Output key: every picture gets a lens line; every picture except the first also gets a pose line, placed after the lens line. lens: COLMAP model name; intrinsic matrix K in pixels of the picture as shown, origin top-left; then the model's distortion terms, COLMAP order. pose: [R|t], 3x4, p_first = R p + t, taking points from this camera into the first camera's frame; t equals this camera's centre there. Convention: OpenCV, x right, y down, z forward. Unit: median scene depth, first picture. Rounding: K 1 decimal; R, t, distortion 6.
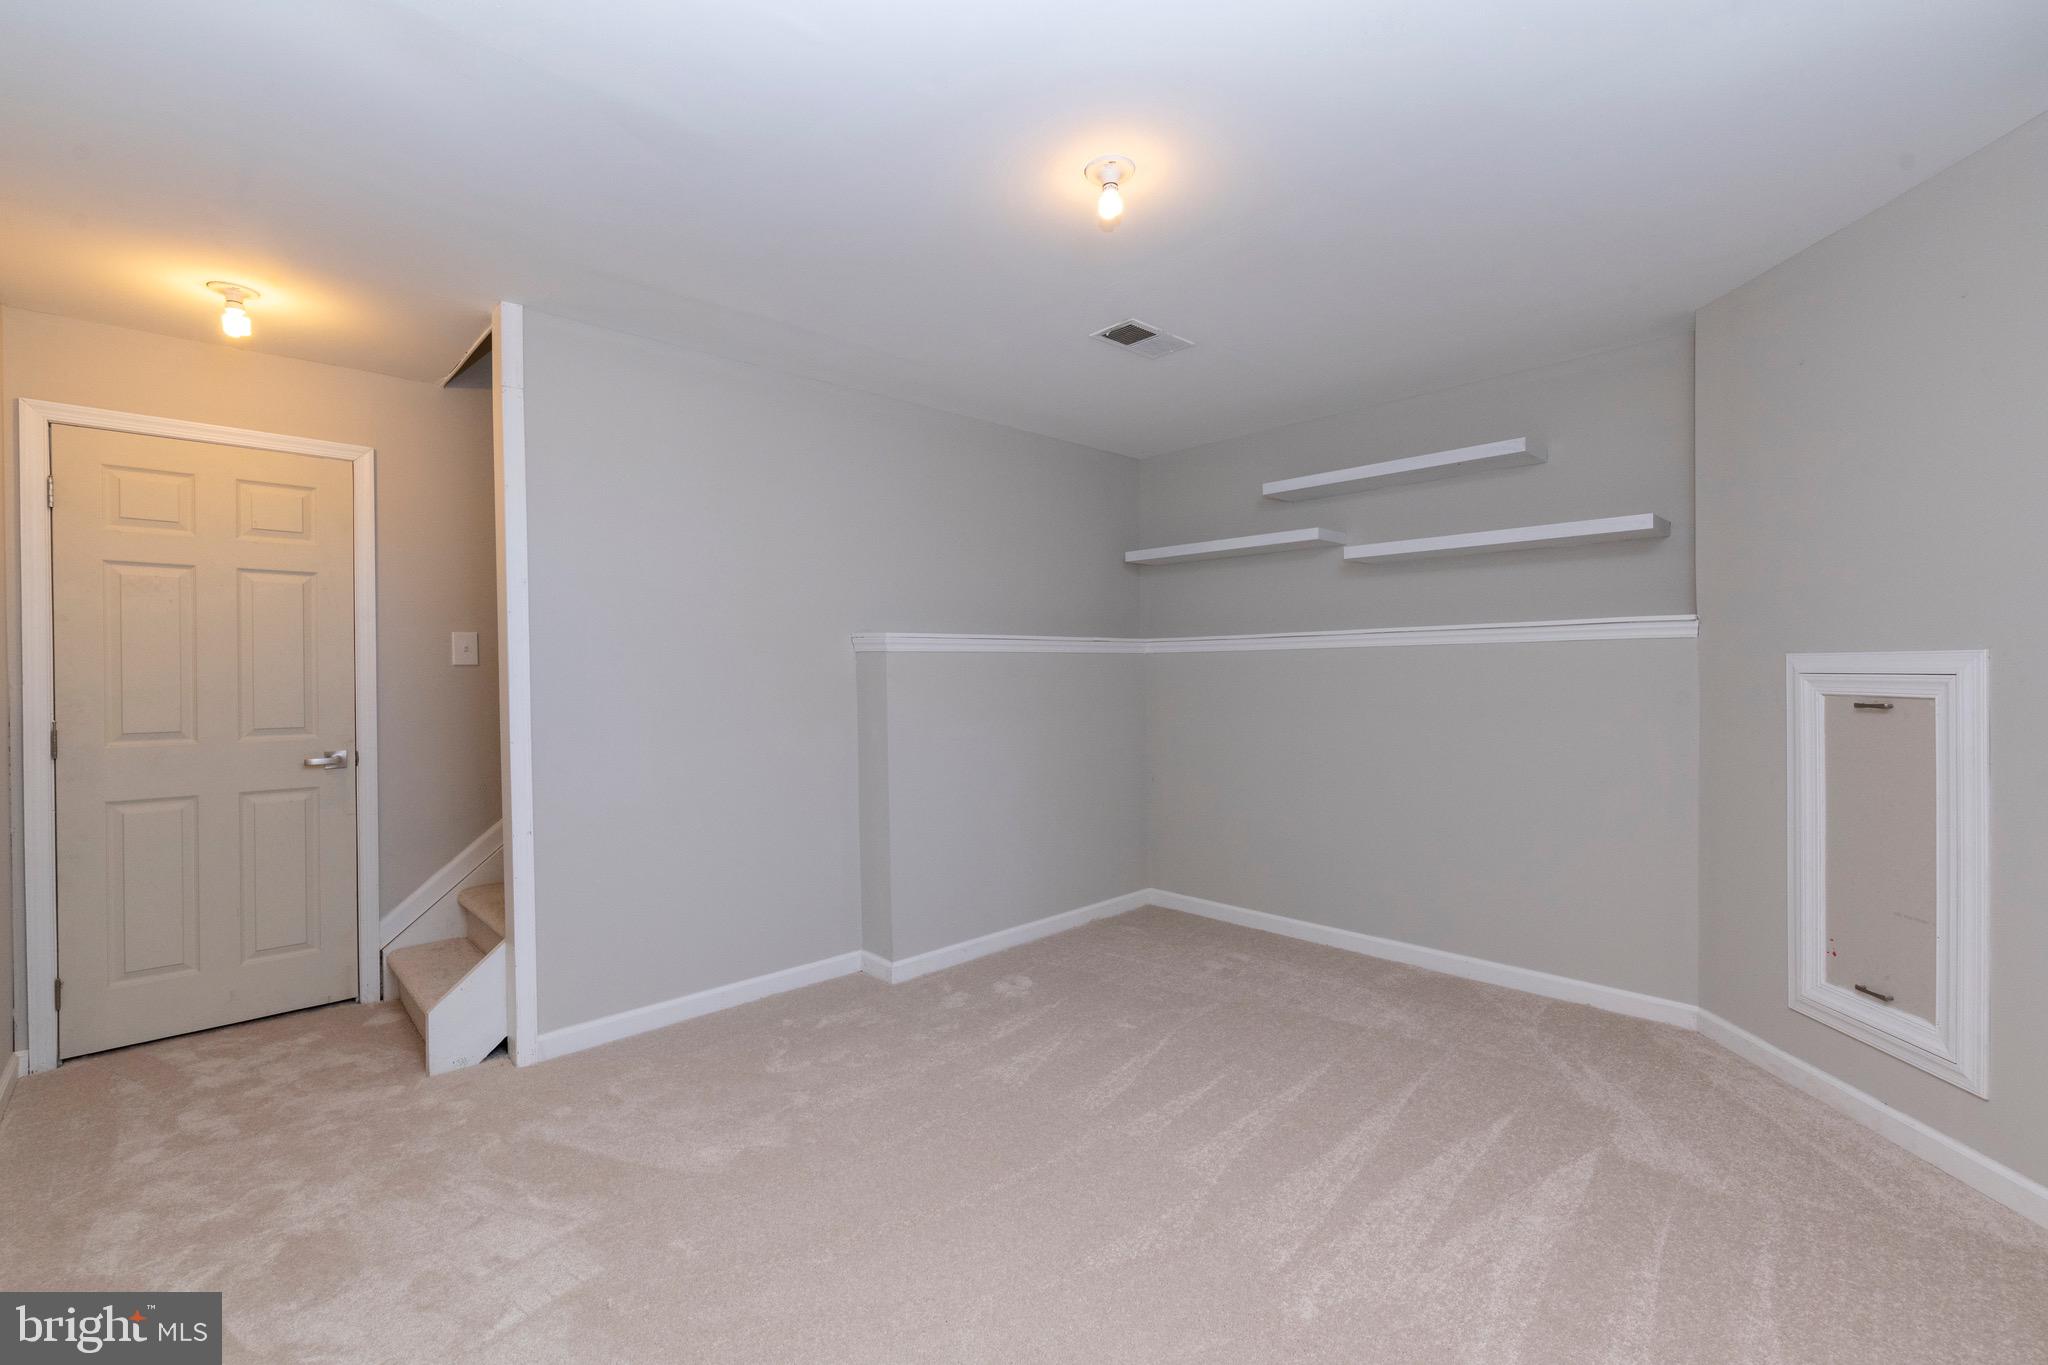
lens RADIAL K [[878.3, 0, 1028.3], [0, 878.3, 680.5], [0, 0, 1]] dist [0.000258, 0.000247]
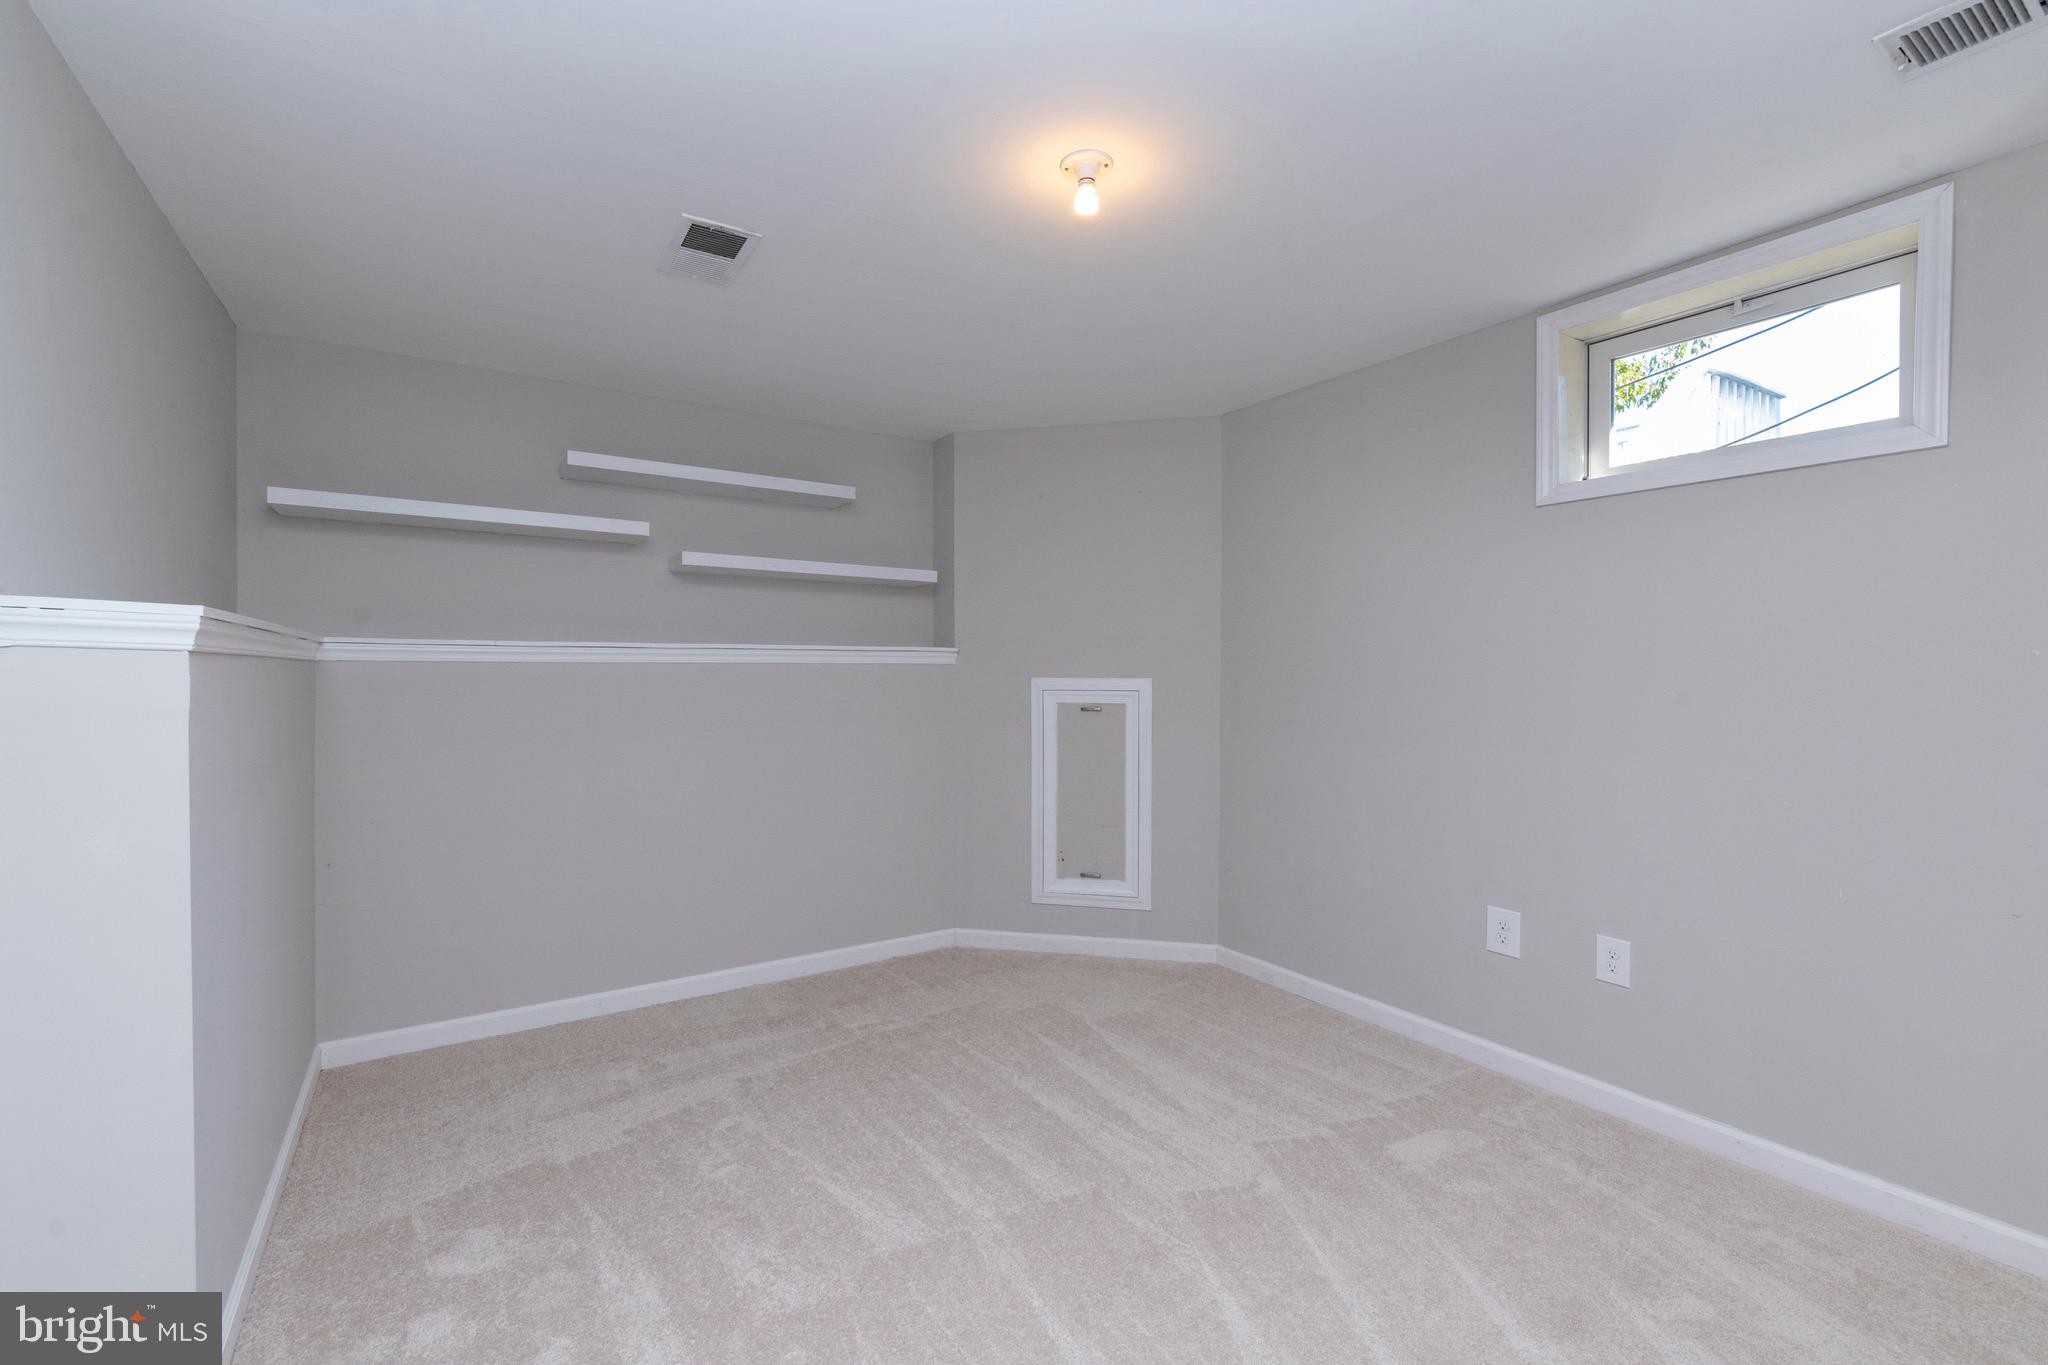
lens RADIAL K [[878.3, 0, 1028.3], [0, 878.3, 680.5], [0, 0, 1]] dist [0.000258, 0.000247]
pose [[0.174363, 0.002425, 0.984678, -0.727443], [0.008077, 0.999960, -0.003893, -0.020984], [-0.984648, 0.008632, 0.174337, 0.777084]]
